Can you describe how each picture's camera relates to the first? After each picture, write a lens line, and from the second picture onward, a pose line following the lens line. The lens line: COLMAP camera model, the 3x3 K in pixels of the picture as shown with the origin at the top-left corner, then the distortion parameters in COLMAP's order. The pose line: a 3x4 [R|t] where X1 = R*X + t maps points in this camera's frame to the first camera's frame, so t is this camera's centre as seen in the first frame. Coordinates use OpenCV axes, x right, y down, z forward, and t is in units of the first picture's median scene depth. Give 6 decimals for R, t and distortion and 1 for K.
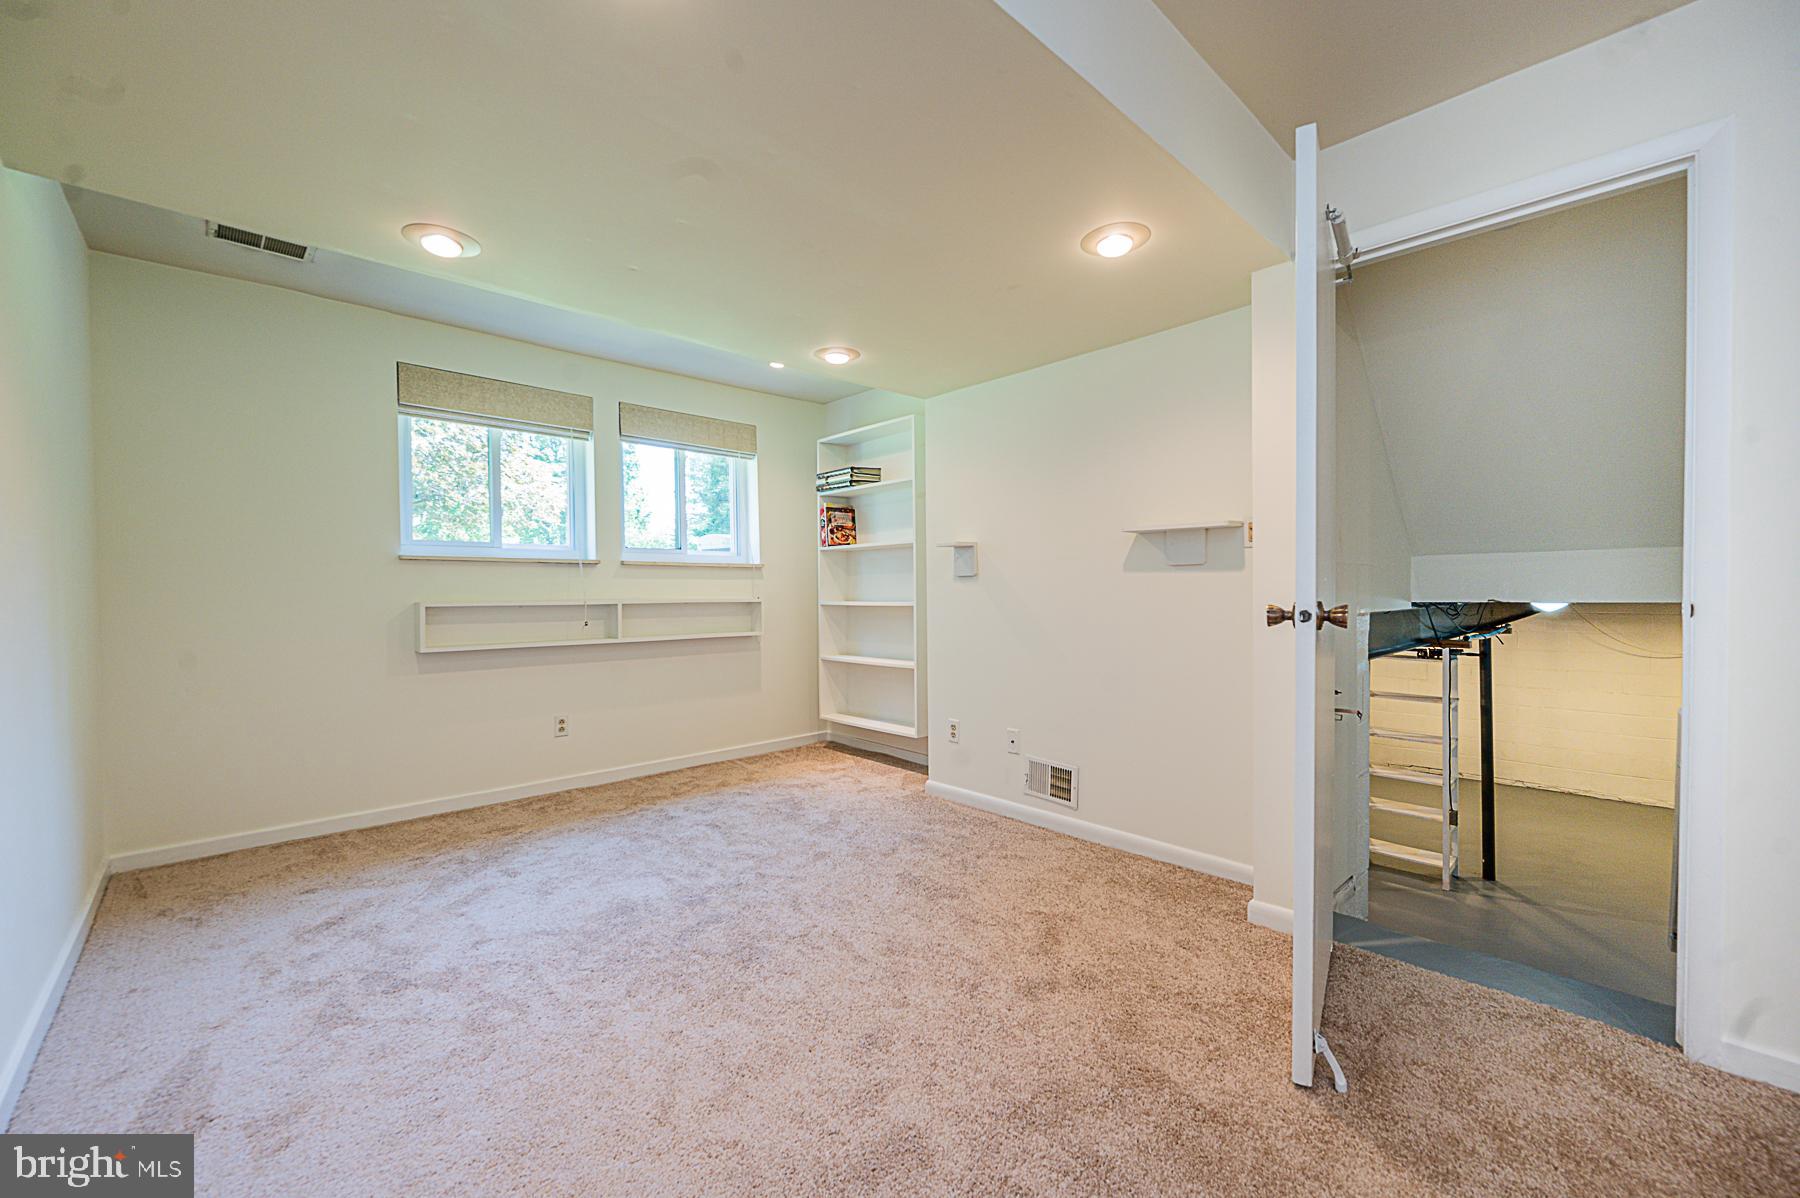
lens RADIAL K [[736.9, 0, 858.8], [0, 736.9, 601.2], [0, 0, 1]] dist [-0.006524, 0.000759]
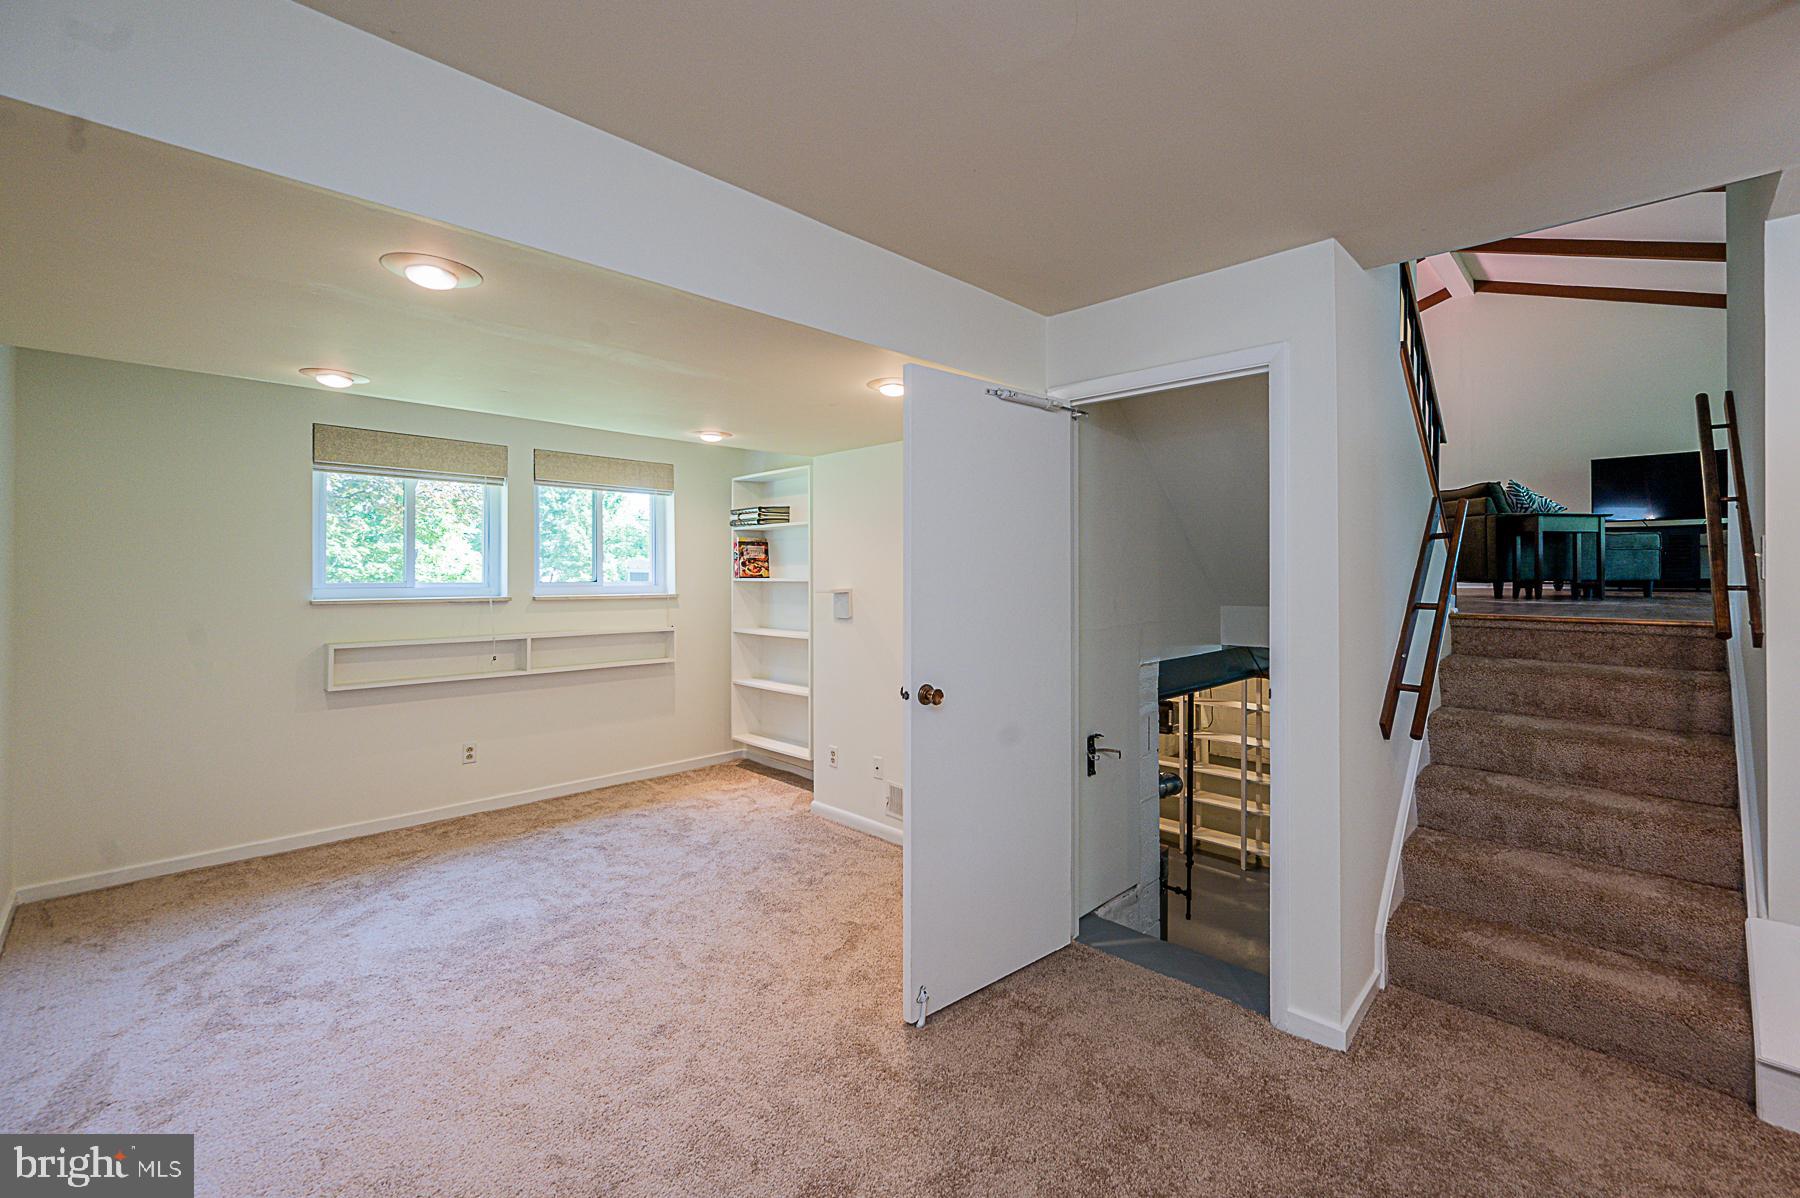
lens RADIAL K [[772.7, 0, 905.7], [0, 772.7, 569.1], [0, 0, 1]] dist [-0.005404, 0.000967]
pose [[0.997627, 0.009743, 0.068150, 0.184726], [-0.008113, 0.999675, -0.024157, -0.094449], [-0.068364, 0.023546, 0.997383, -0.208756]]
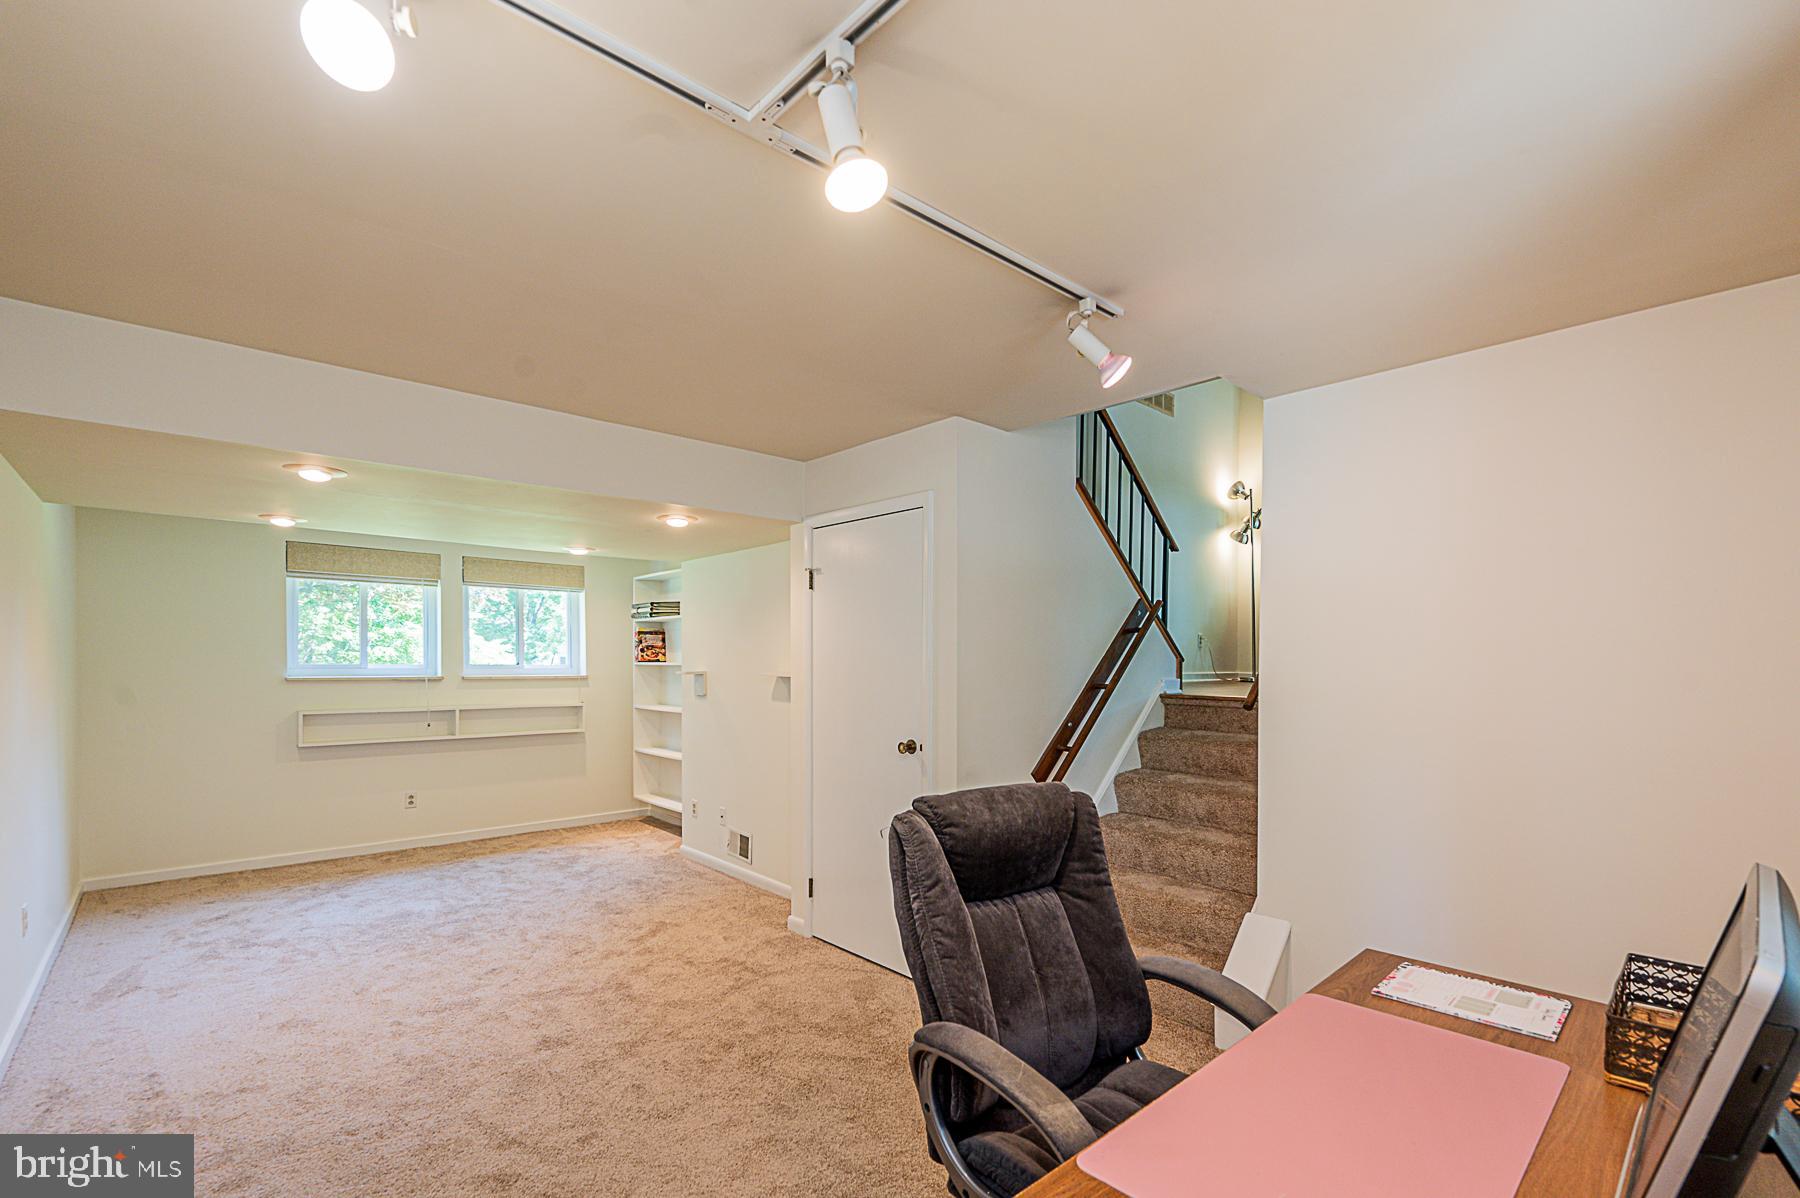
lens RADIAL K [[788.2, 0, 844.4], [0, 788.2, 671.9], [0, 0, 1]] dist [-0.002110, 0.000063]
pose [[0.999806, 0.014227, -0.013627, 0.500048], [-0.014249, 0.999897, -0.001506, -0.092033], [0.013604, 0.001700, 0.999906, -0.533622]]
